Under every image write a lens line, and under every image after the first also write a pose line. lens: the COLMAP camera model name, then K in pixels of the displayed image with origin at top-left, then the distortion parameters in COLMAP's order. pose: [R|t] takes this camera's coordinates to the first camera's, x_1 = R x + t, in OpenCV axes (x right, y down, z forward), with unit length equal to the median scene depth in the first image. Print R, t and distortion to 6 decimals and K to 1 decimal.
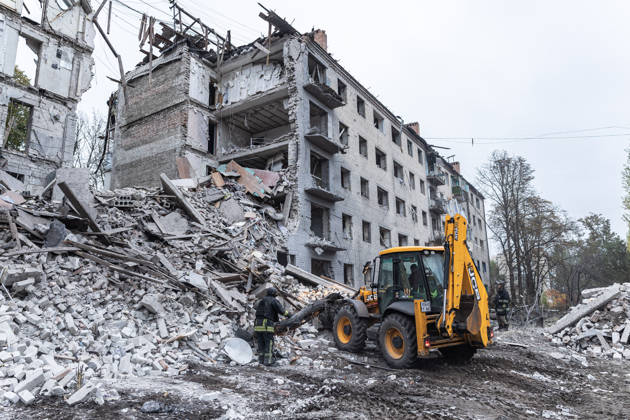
lens RADIAL K [[432.8, 0, 316.5], [0, 432.8, 211.3], [0, 0, 1]] dist [-0.001650, -0.005781]
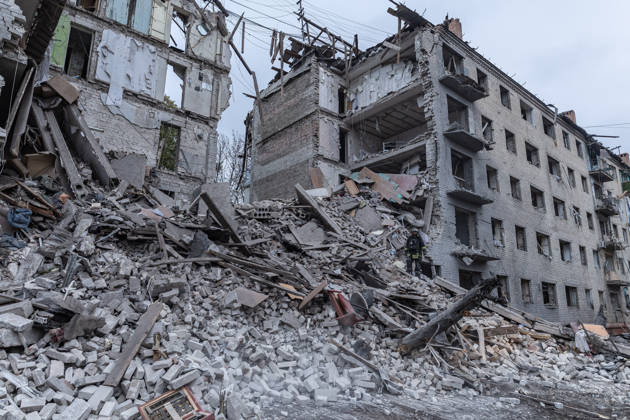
lens RADIAL K [[432.8, 0, 316.5], [0, 432.8, 211.3], [0, 0, 1]] dist [-0.001650, -0.005781]
pose [[0.956157, -0.046020, -0.289218, -0.026138], [0.037694, 0.998701, -0.034294, 0.008982], [0.290420, 0.021889, 0.956649, 0.058424]]
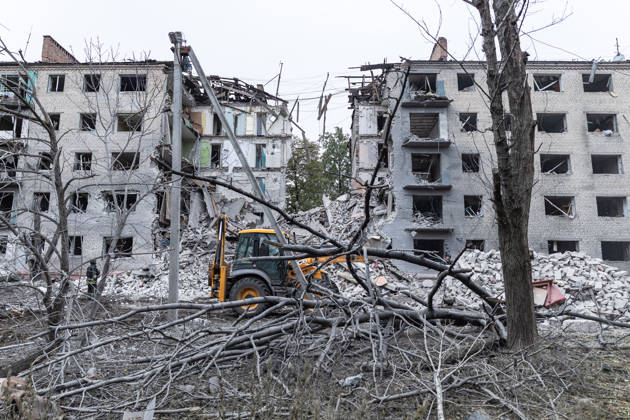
lens RADIAL K [[432.8, 0, 316.5], [0, 432.8, 211.3], [0, 0, 1]] dist [-0.001650, -0.005781]
pose [[0.513841, -0.125005, -0.848729, 0.865886], [0.166739, 0.985013, -0.044130, 0.032082], [0.841526, -0.118841, 0.526983, 0.079112]]
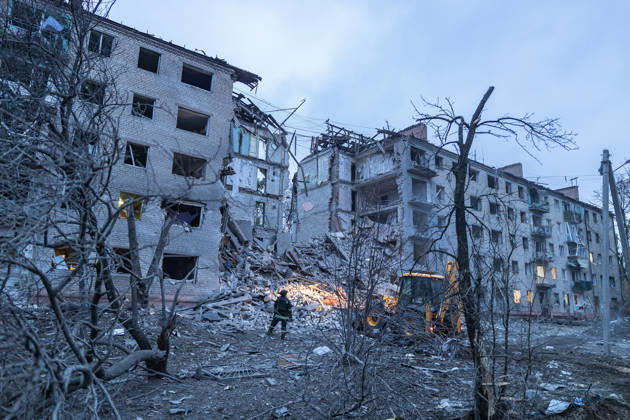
lens RADIAL K [[432.8, 0, 316.5], [0, 432.8, 211.3], [0, 0, 1]] dist [-0.001650, -0.005781]
pose [[0.935852, -0.040005, -0.350115, 0.204993], [0.034910, 0.999173, -0.020855, -0.112875], [0.350660, 0.007295, 0.936475, -0.597321]]
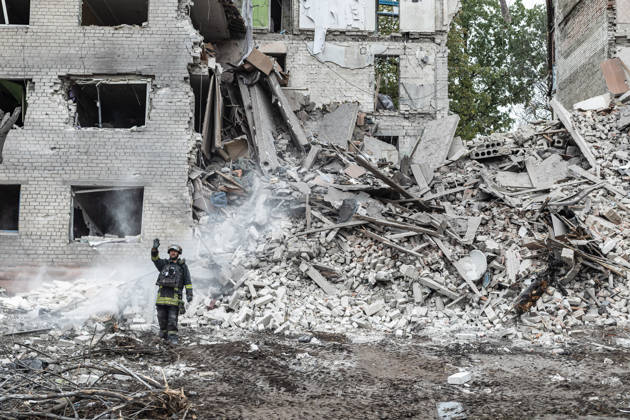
lens RADIAL K [[857.0, 0, 315.0], [0, 857.0, 210.0], [0, 0, 1]] dist [-0.004608, 0.003565]
pose [[0.547175, -0.063894, -0.834576, 0.502364], [0.157935, 0.987053, 0.027981, -0.006571], [0.821983, -0.147120, 0.550182, -0.107891]]
